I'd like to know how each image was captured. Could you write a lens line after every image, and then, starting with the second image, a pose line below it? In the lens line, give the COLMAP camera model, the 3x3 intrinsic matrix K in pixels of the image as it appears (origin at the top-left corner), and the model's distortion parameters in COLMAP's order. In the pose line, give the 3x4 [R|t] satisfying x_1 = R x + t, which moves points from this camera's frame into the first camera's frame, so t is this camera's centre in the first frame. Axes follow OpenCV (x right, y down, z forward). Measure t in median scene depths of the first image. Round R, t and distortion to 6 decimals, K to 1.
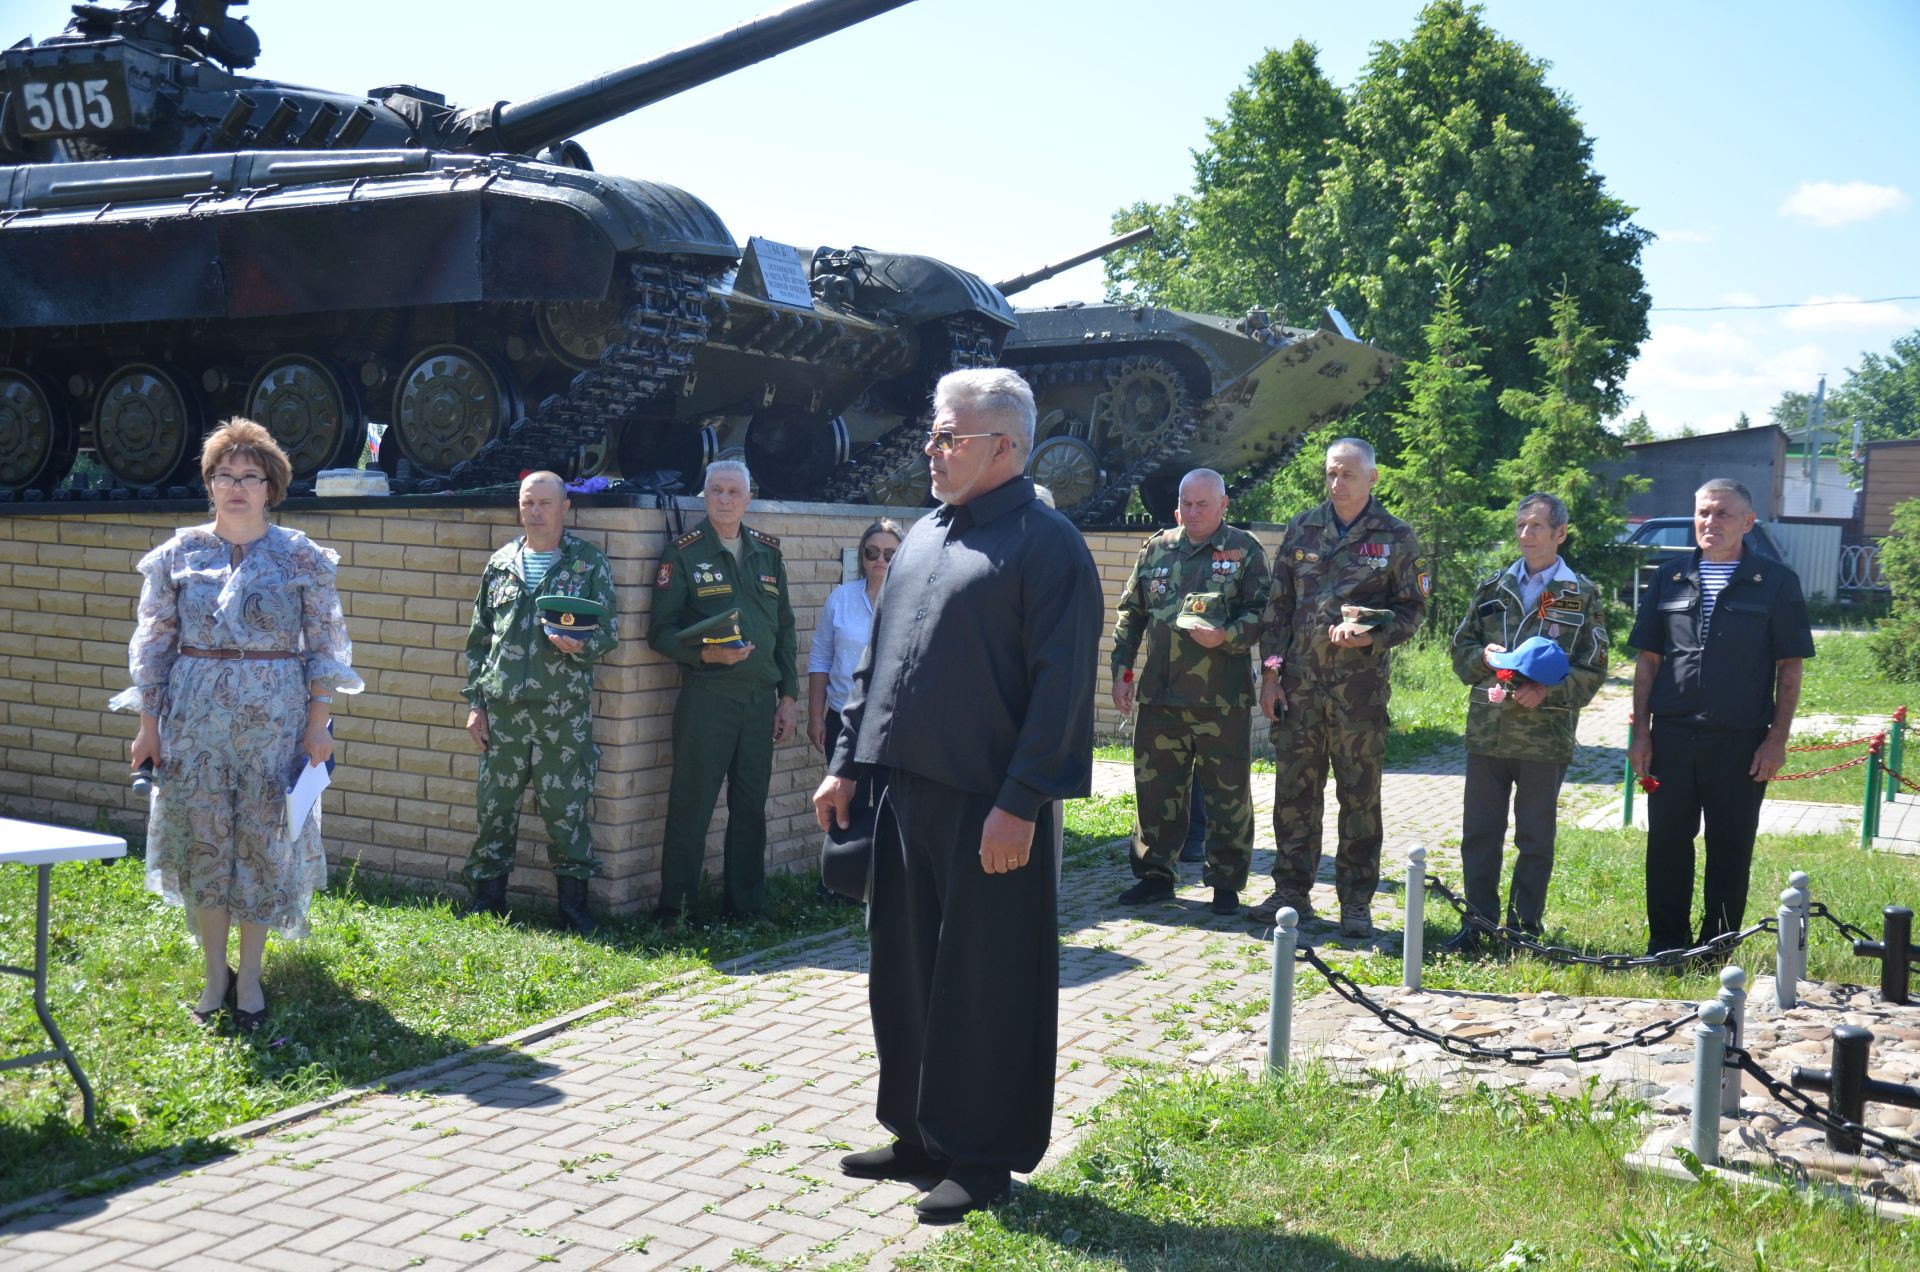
lens RADIAL K [[2144.4, 0, 960.0], [0, 2144.4, 636.0], [0, 0, 1]] dist [-0.002117, 0.226534]
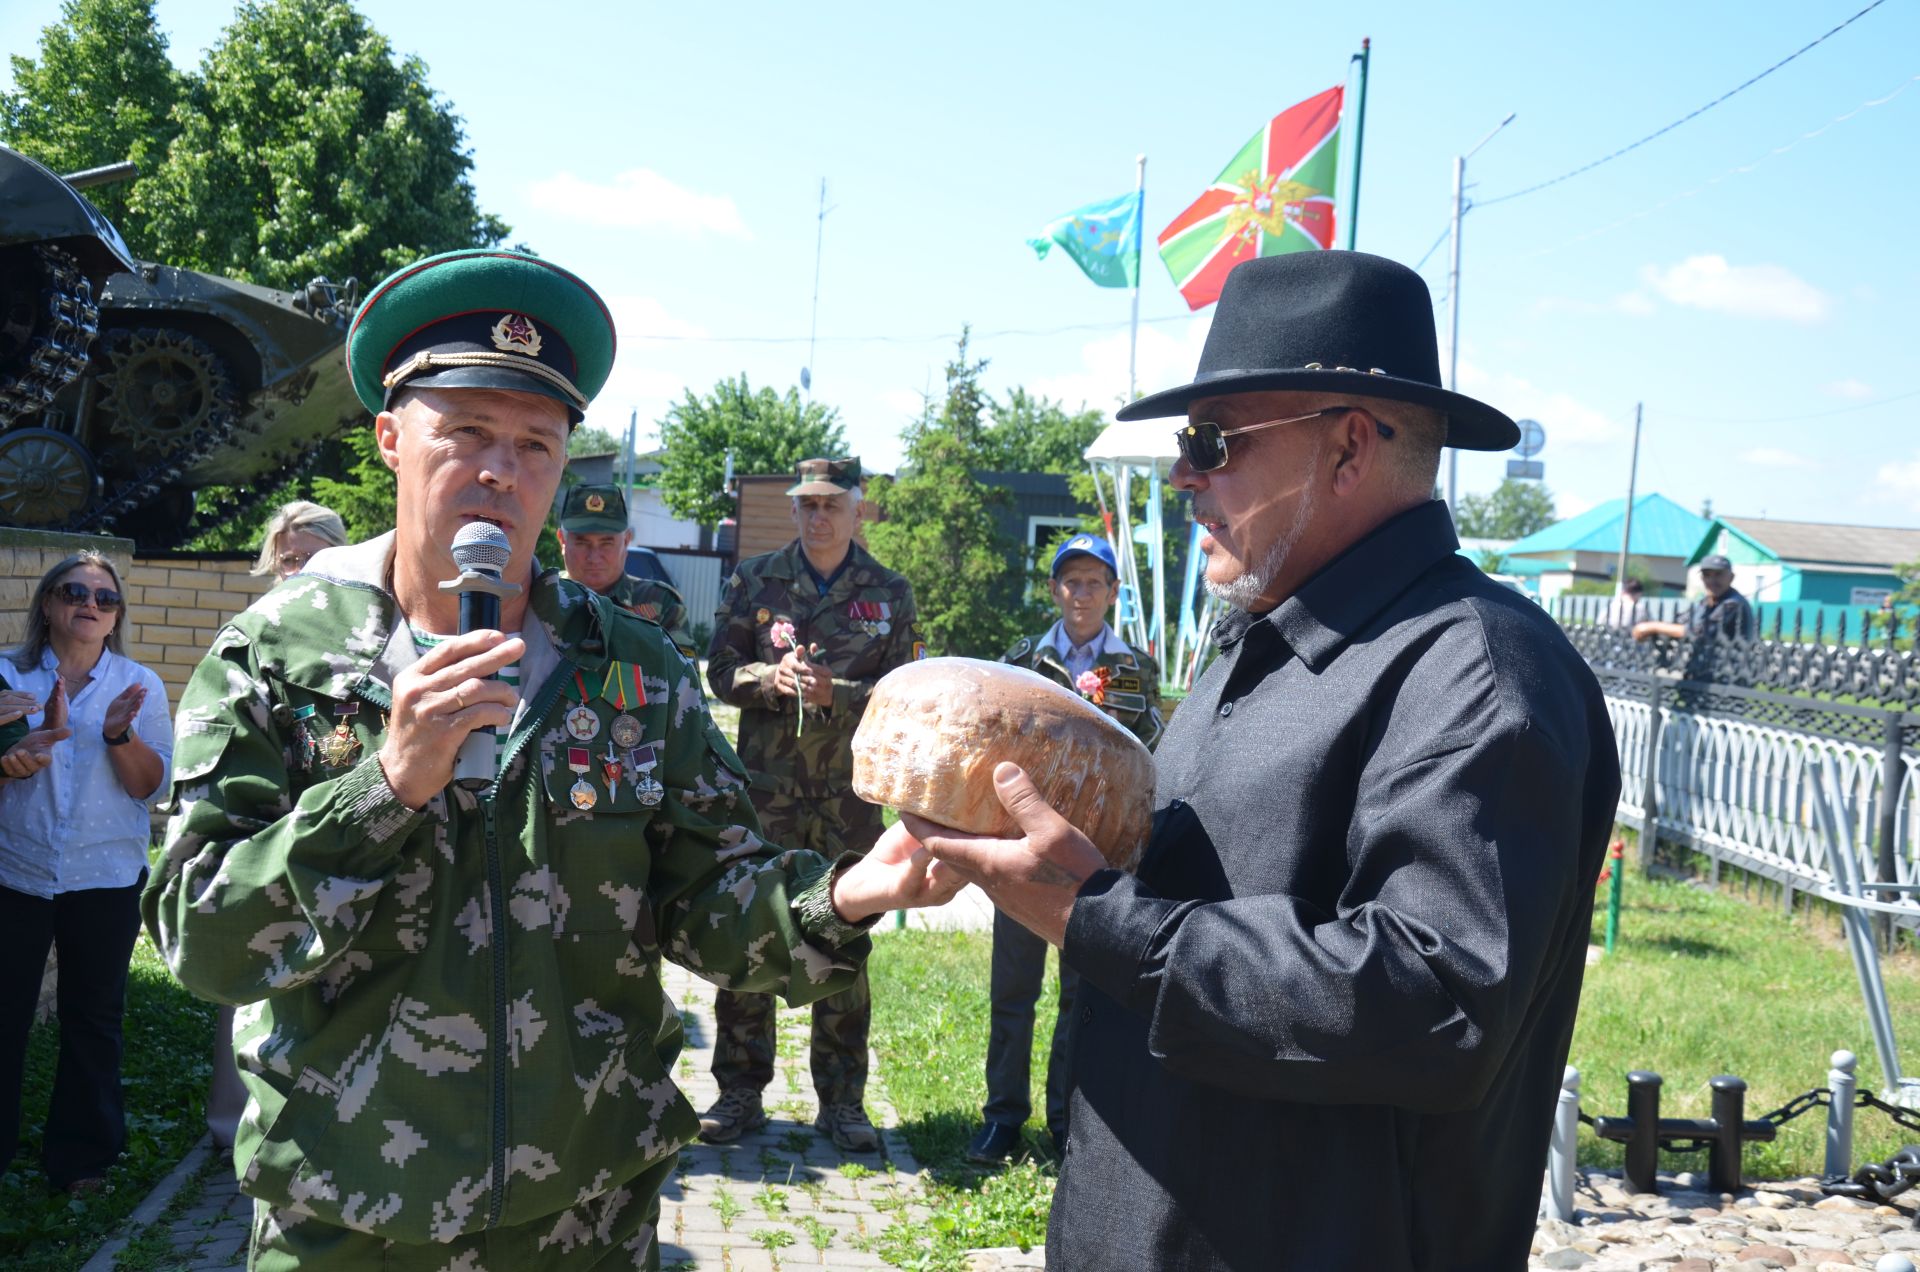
lens RADIAL K [[2144.4, 0, 960.0], [0, 2144.4, 636.0], [0, 0, 1]] dist [-0.002117, 0.226534]
pose [[0.837201, 0.000127, 0.546895, -0.098745], [0.004247, 0.999968, -0.006733, -0.015329], [-0.546879, 0.007959, 0.837174, 0.206964]]
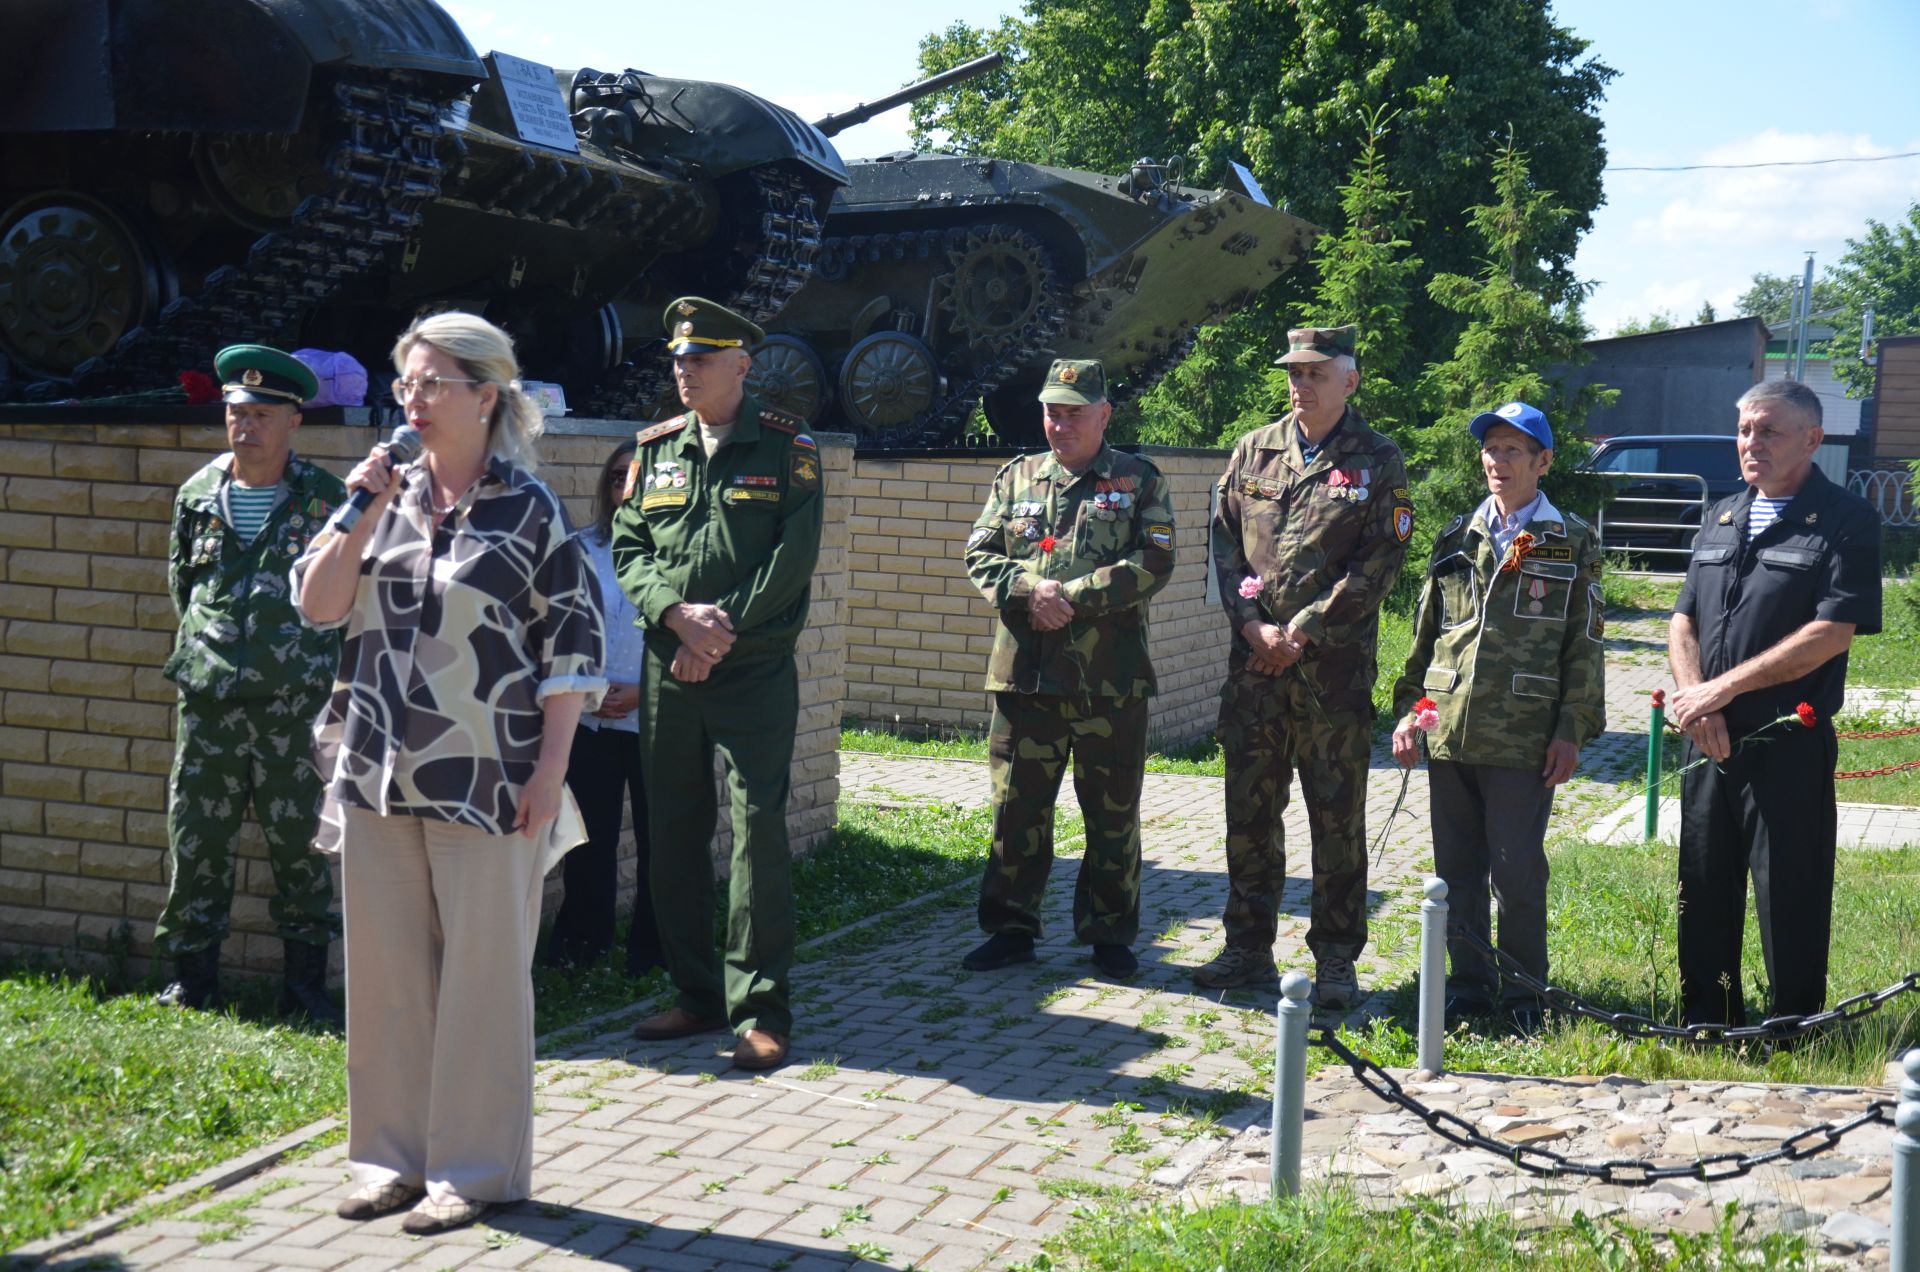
lens RADIAL K [[2741.0, 0, 960.0], [0, 2741.0, 636.0], [0, 0, 1]] dist [0.146776, 0.140257]
pose [[0.995707, -0.008368, 0.092187, -0.018431], [0.006825, 0.999832, 0.017037, -0.001883], [-0.092314, -0.016334, 0.995596, 0.030591]]
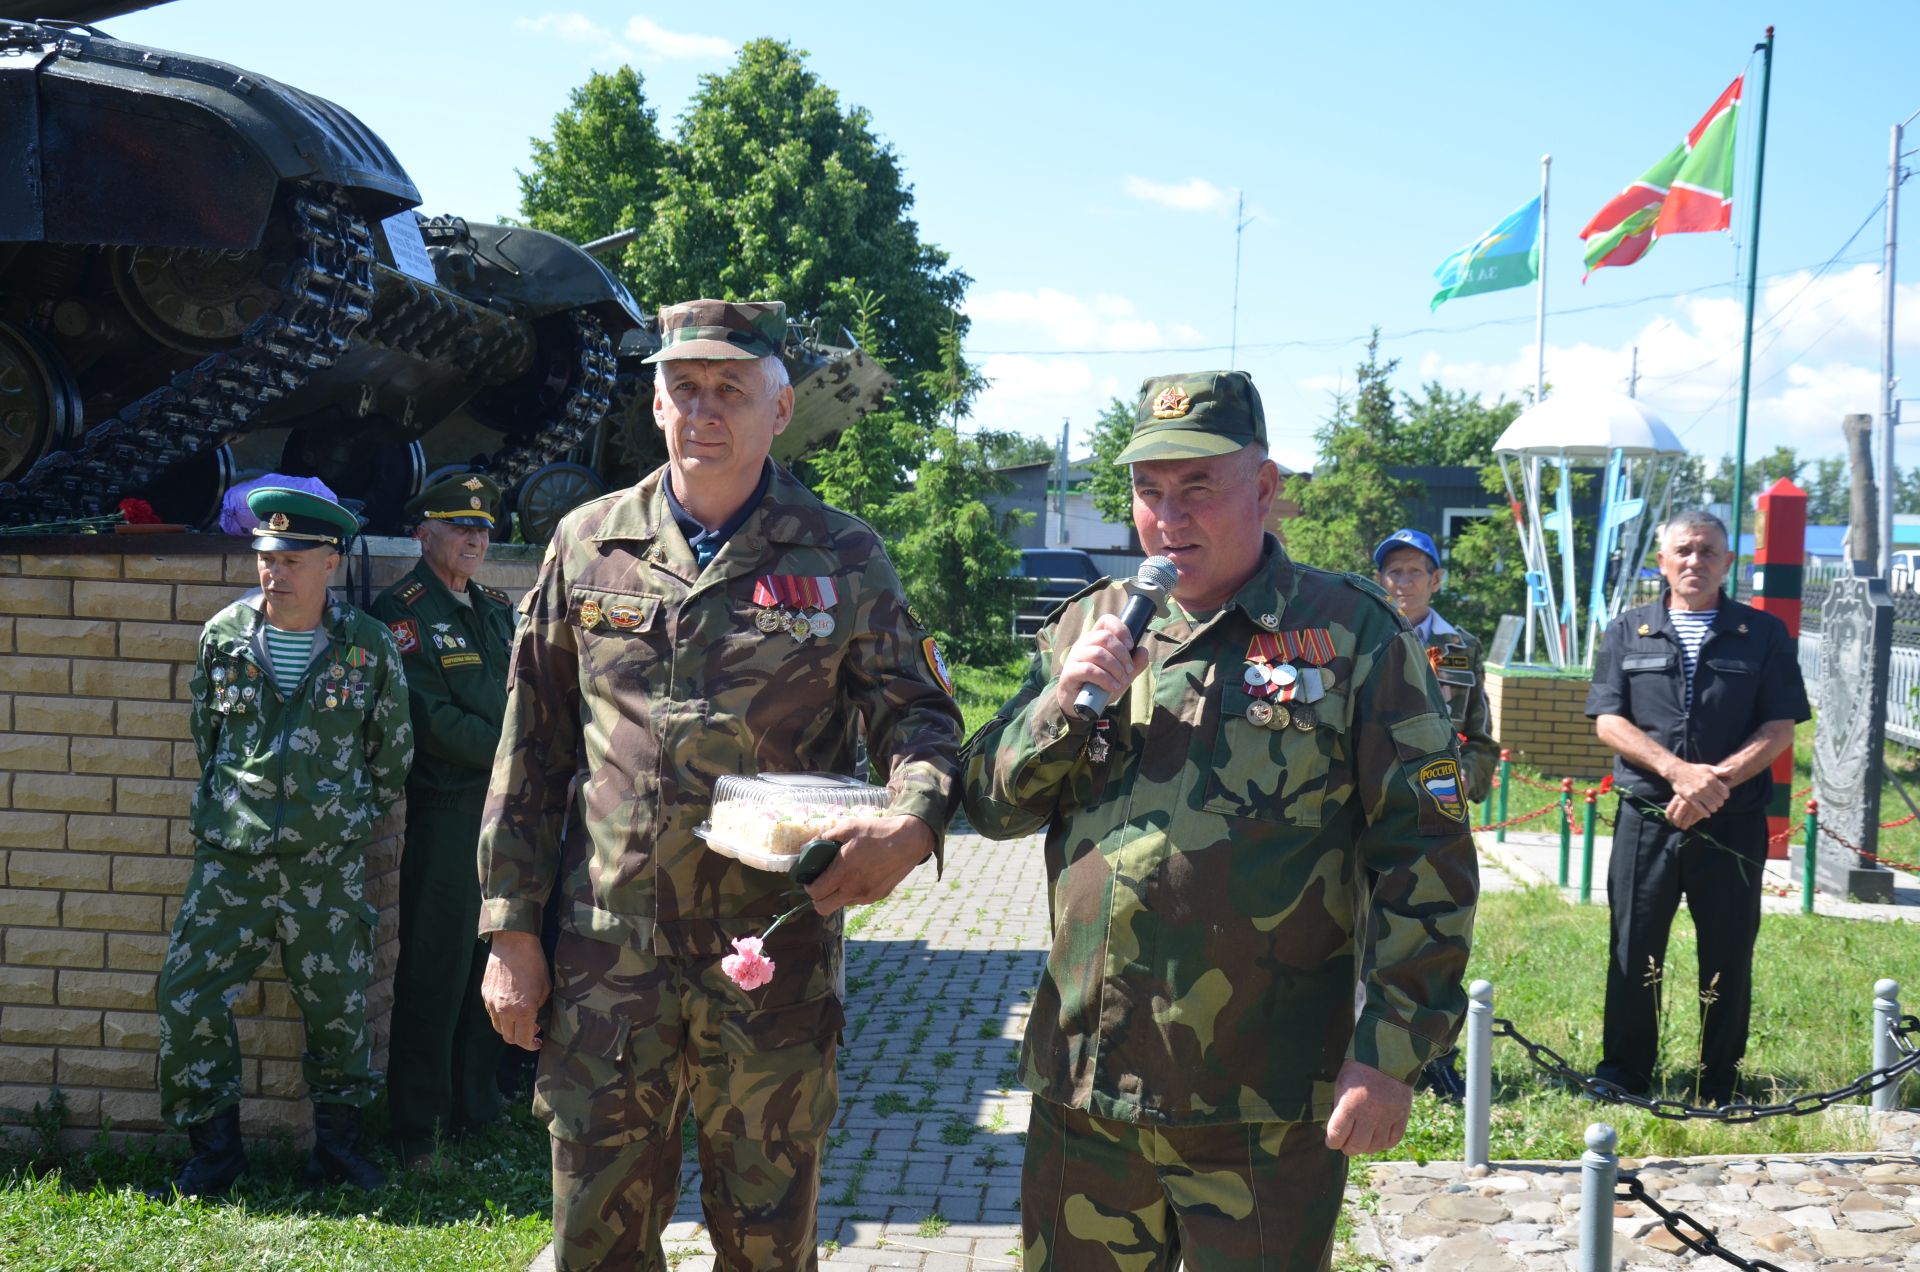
lens RADIAL K [[2050.7, 0, 960.0], [0, 2050.7, 636.0], [0, 0, 1]] dist [-0.022335, 0.159540]
pose [[0.930629, -0.019566, 0.365441, -0.112034], [0.023979, 0.999684, -0.007542, -0.013226], [-0.365178, 0.015782, 0.930804, 0.176555]]
